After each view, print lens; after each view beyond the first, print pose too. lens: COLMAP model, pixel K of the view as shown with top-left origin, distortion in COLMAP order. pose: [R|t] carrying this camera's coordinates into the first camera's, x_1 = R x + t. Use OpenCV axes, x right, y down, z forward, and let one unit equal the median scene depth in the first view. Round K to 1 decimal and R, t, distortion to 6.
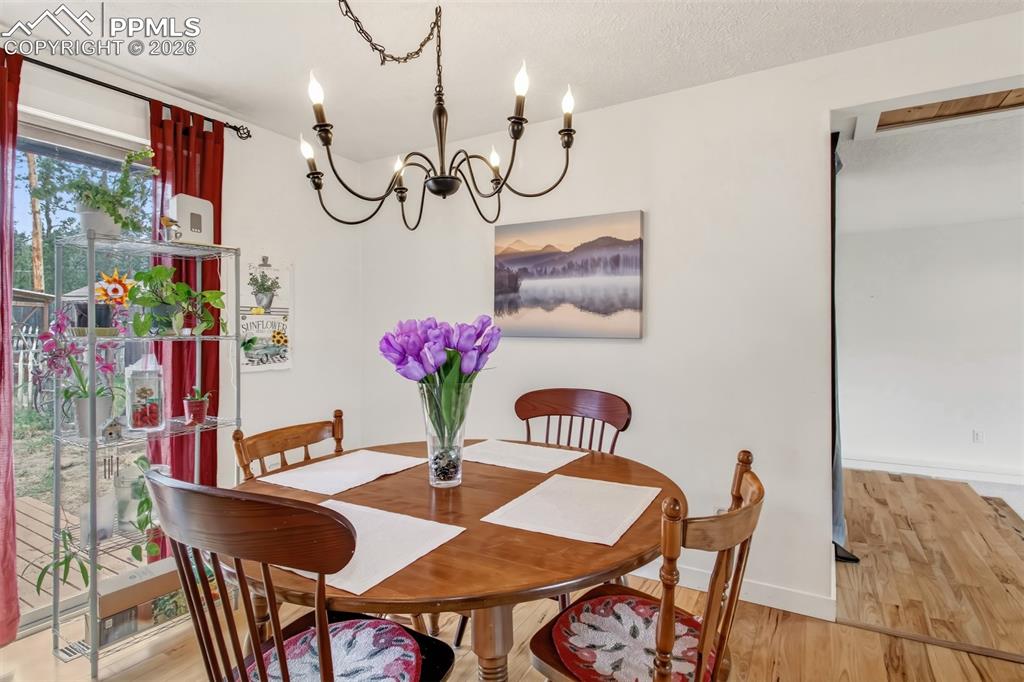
lens RADIAL K [[522.8, 0, 516.6], [0, 522.8, 341.3], [0, 0, 1]] dist [0.001276, -0.001329]
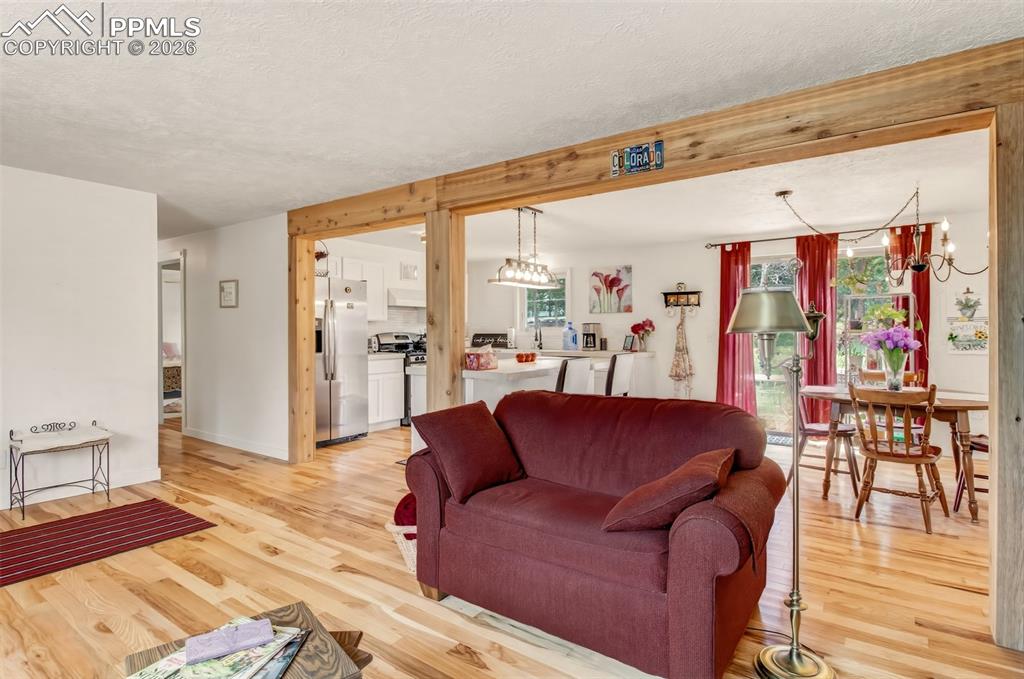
lens RADIAL K [[515.4, 0, 508.3], [0, 515.4, 334.6], [0, 0, 1]] dist [0.002857, -0.000135]
pose [[-0.097531, 0.014835, -0.995122, 1.450070], [-0.017069, 0.999717, 0.016576, -0.012949], [0.995086, 0.018602, -0.097251, -0.347107]]
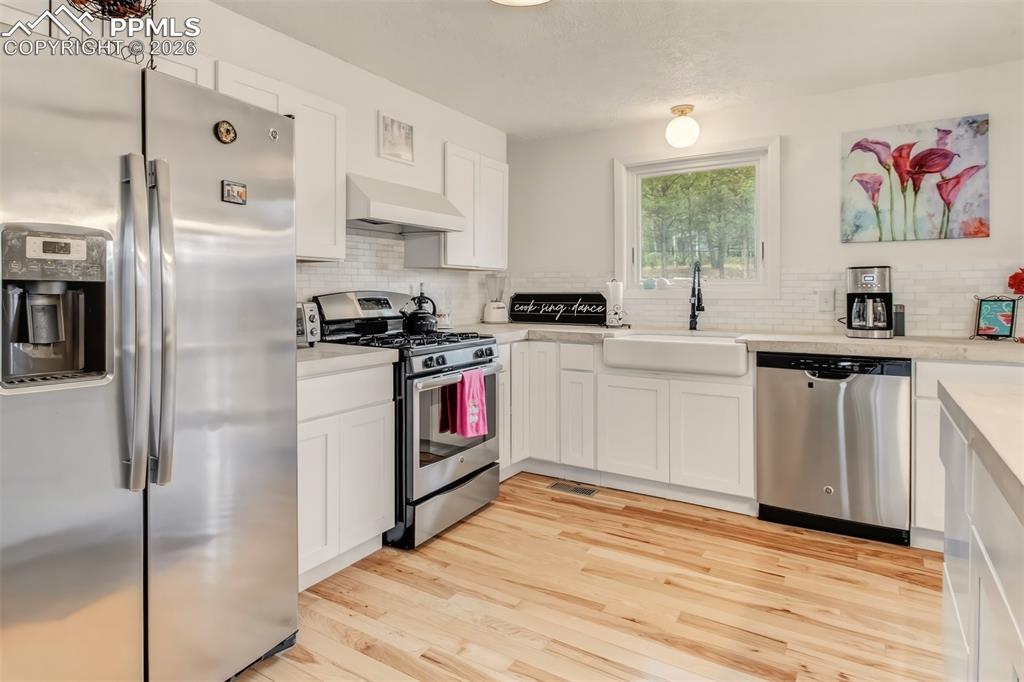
lens RADIAL K [[573.9, 0, 461.6], [0, 573.9, 294.3], [0, 0, 1]] dist [-0.002066, -0.001623]
pose [[-0.074633, 0.013868, -0.997115, -0.003205], [-0.015879, 0.999760, 0.015093, 0.015478], [0.997085, 0.016959, -0.074395, -0.903935]]
